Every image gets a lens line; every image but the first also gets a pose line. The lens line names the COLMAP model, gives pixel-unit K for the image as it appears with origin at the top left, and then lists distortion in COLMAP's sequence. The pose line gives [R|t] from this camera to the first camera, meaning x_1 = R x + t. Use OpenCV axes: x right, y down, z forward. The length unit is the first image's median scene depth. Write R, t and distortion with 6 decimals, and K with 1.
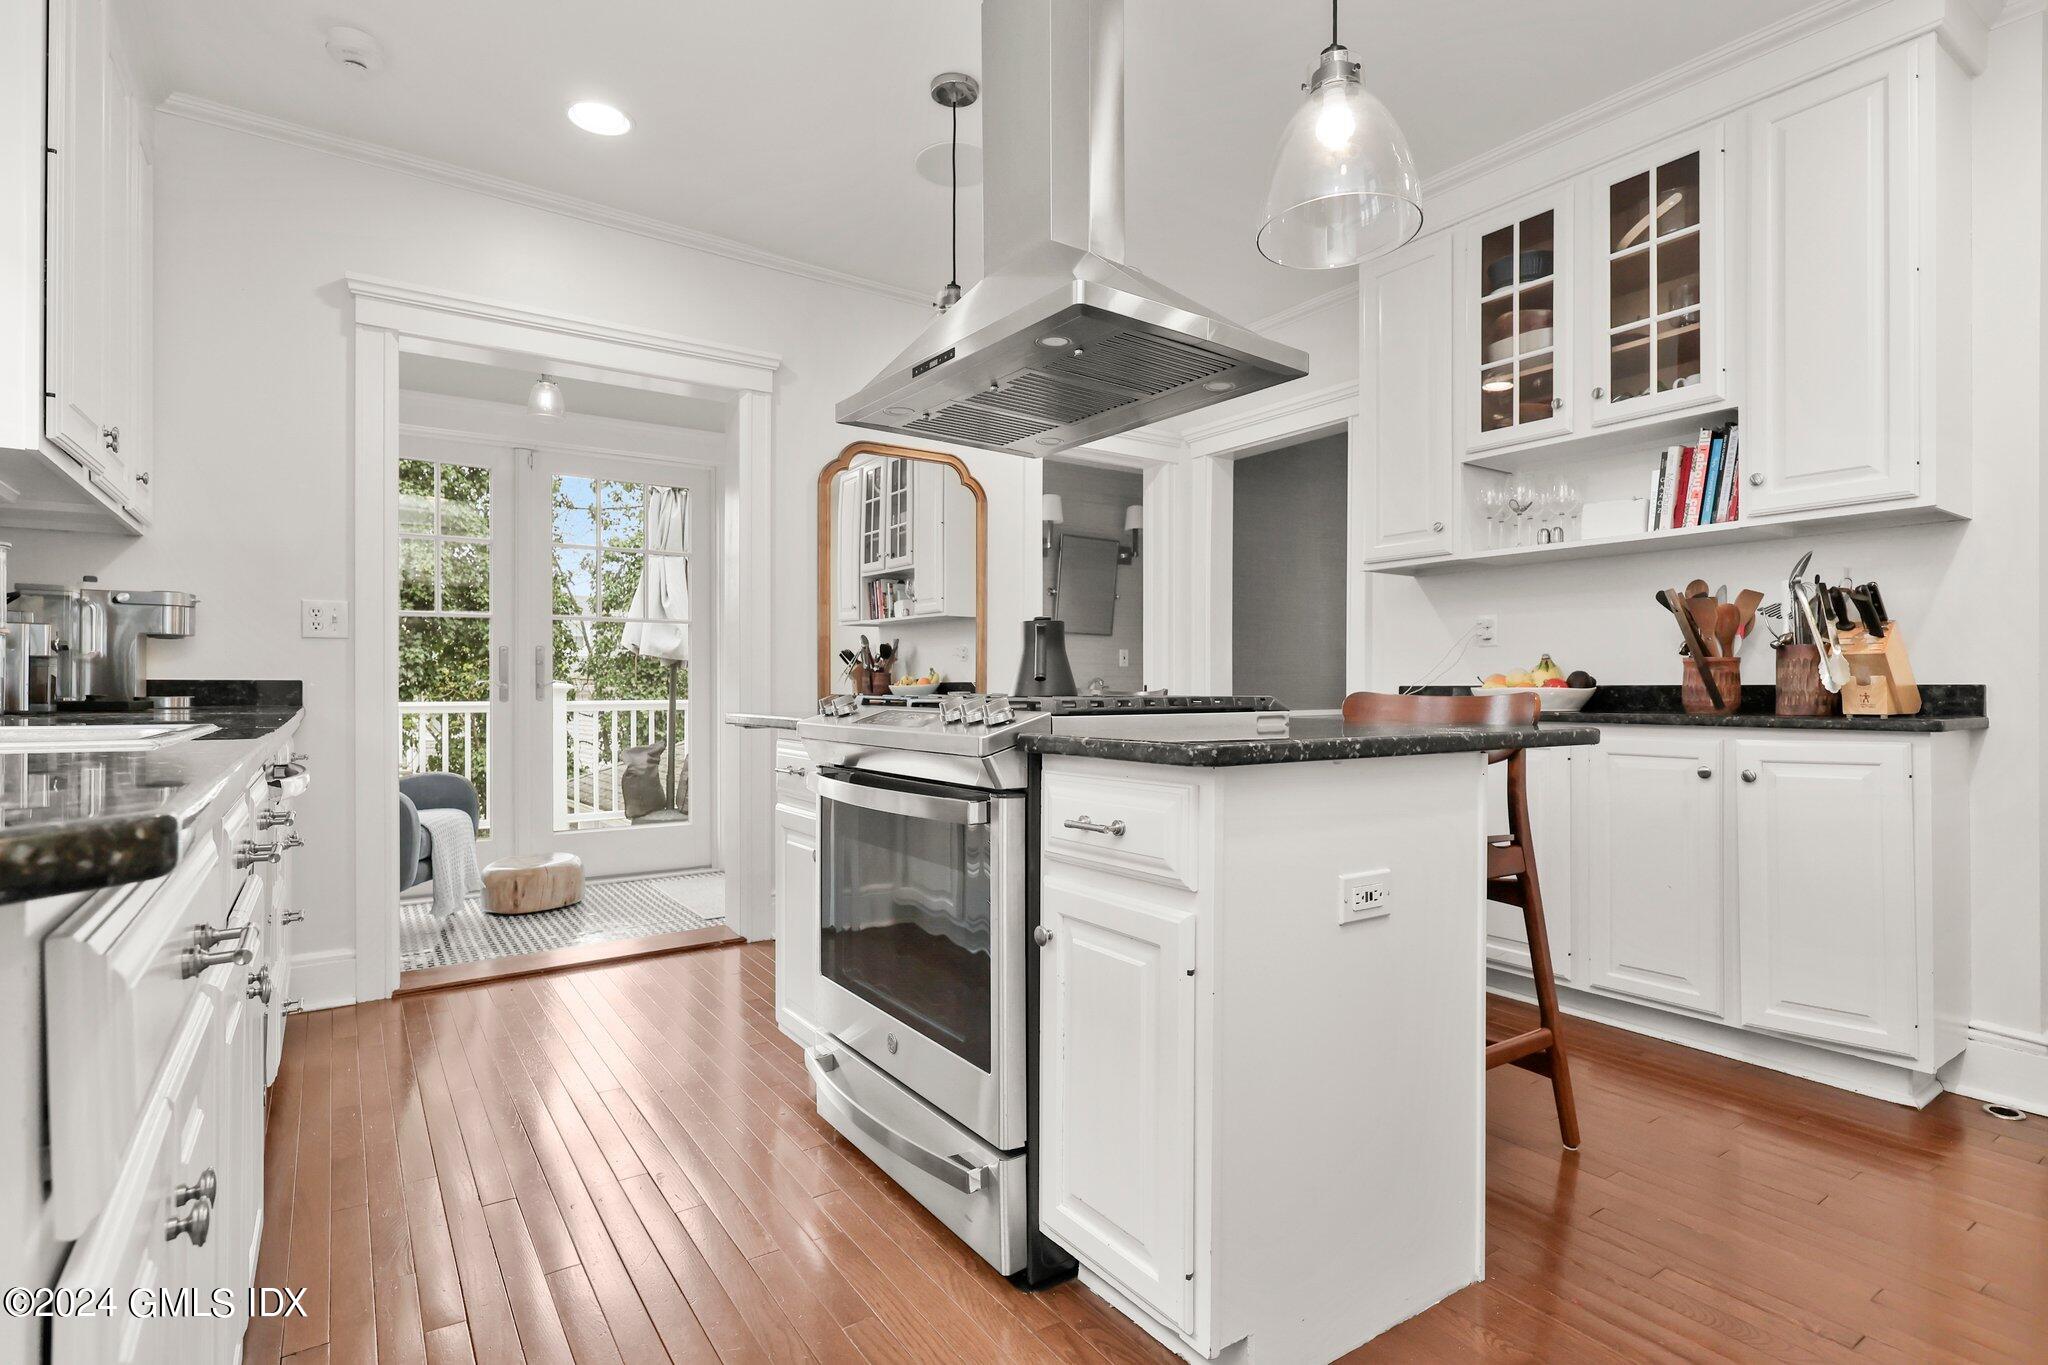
lens RADIAL K [[1022.2, 0, 1025.0], [0, 1022.2, 683.3], [0, 0, 1]] dist [-0.000768, -0.000032]
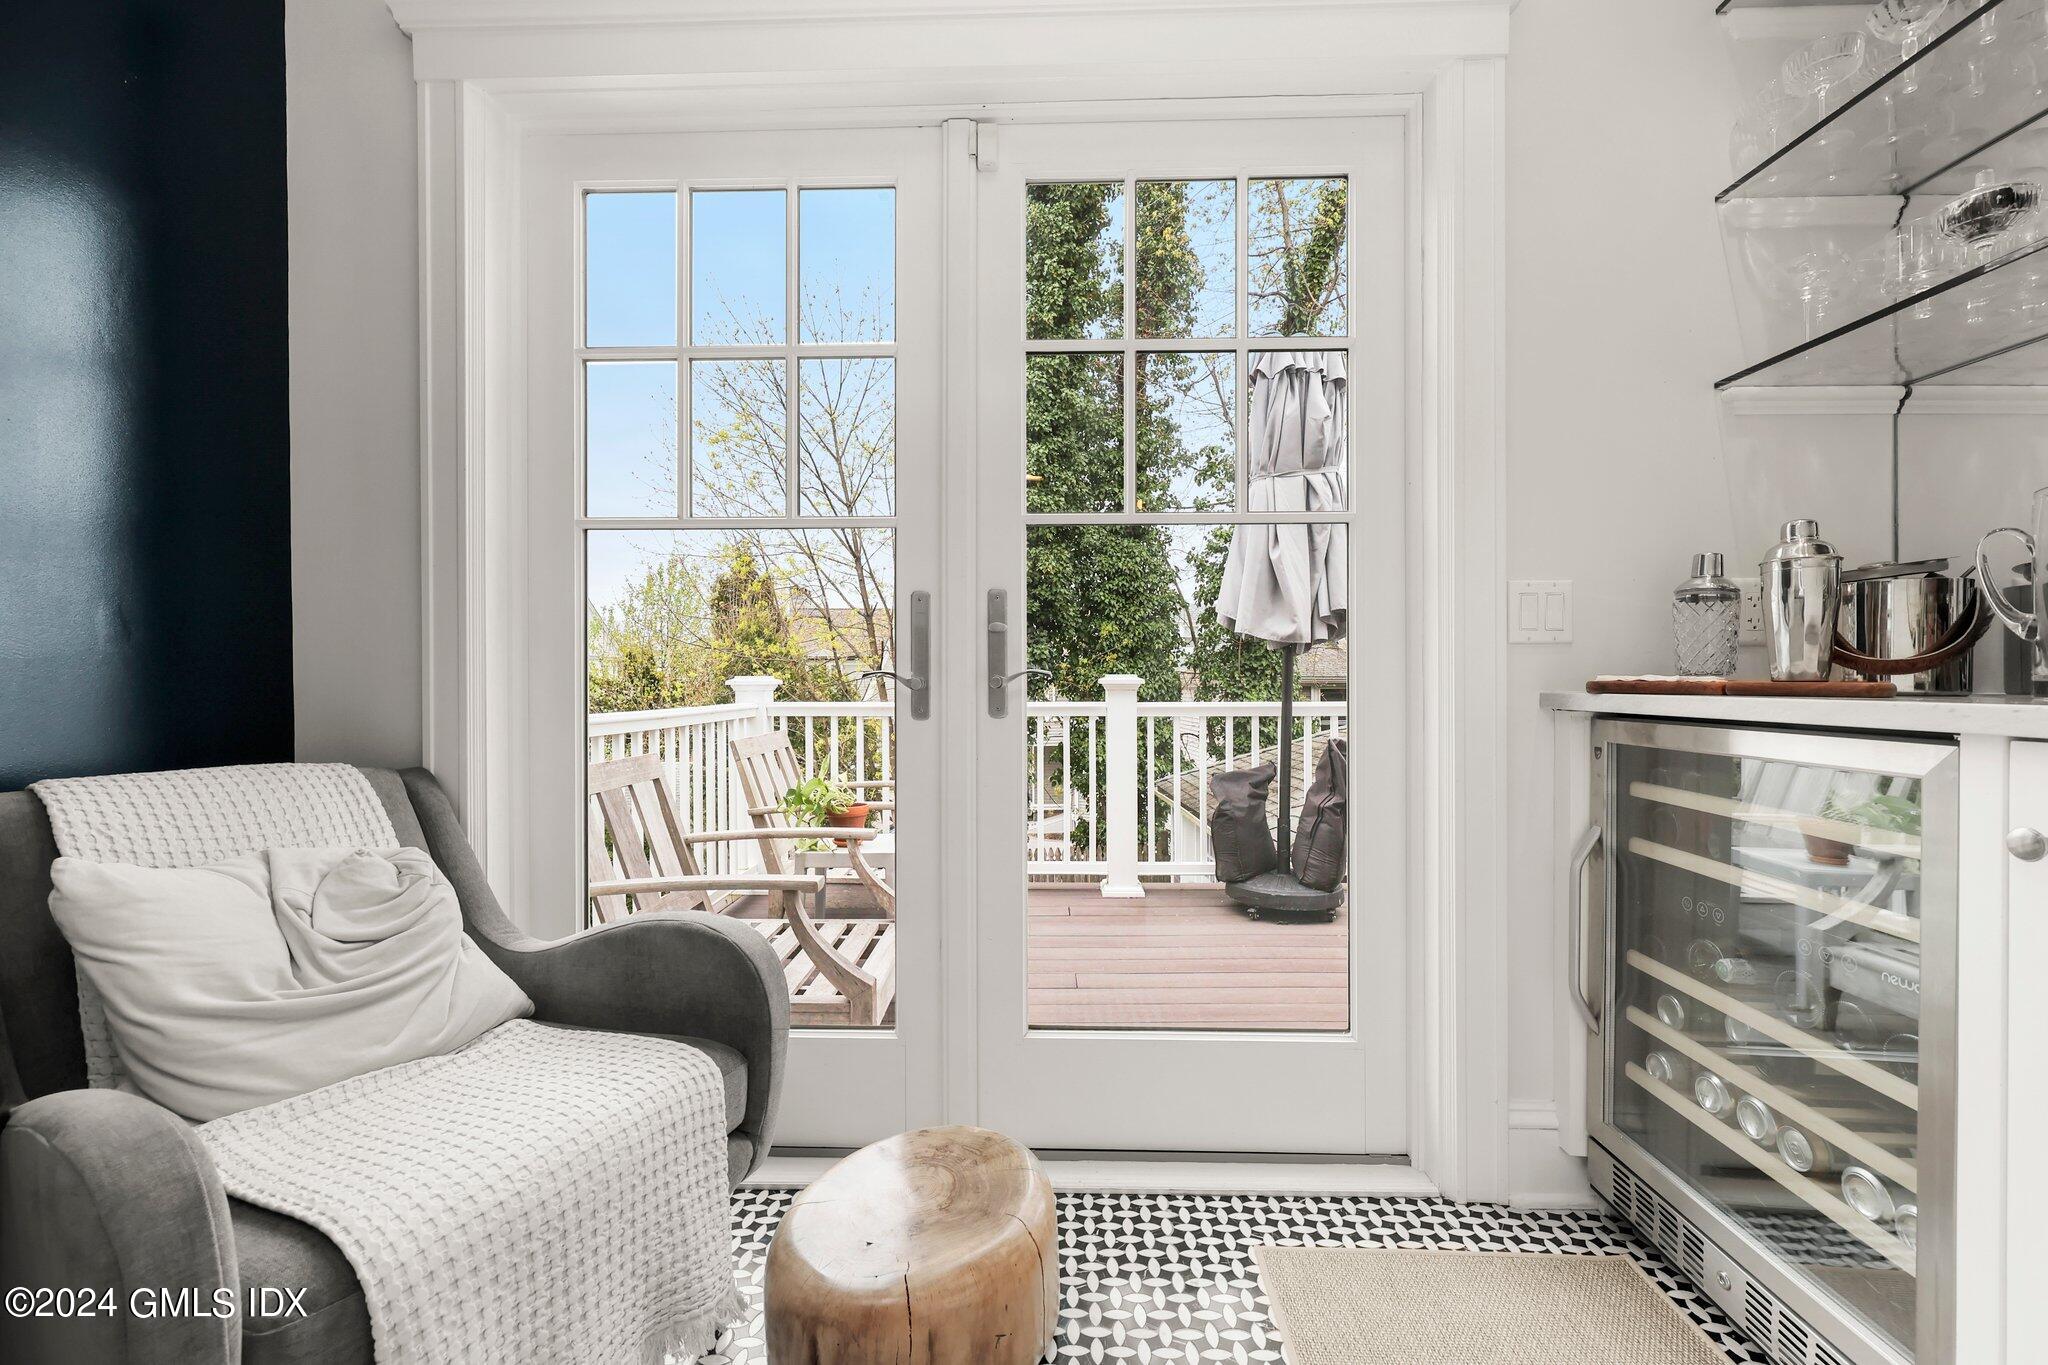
lens RADIAL K [[820.6, 0, 1024.6], [0, 820.6, 682.2], [0, 0, 1]] dist [-0.000205, -0.000001]
pose [[0.811374, 0.002334, -0.584523, -0.175765], [0.000799, 0.999987, 0.005102, 0.001601], [0.584527, -0.004607, 0.811361, 0.482061]]
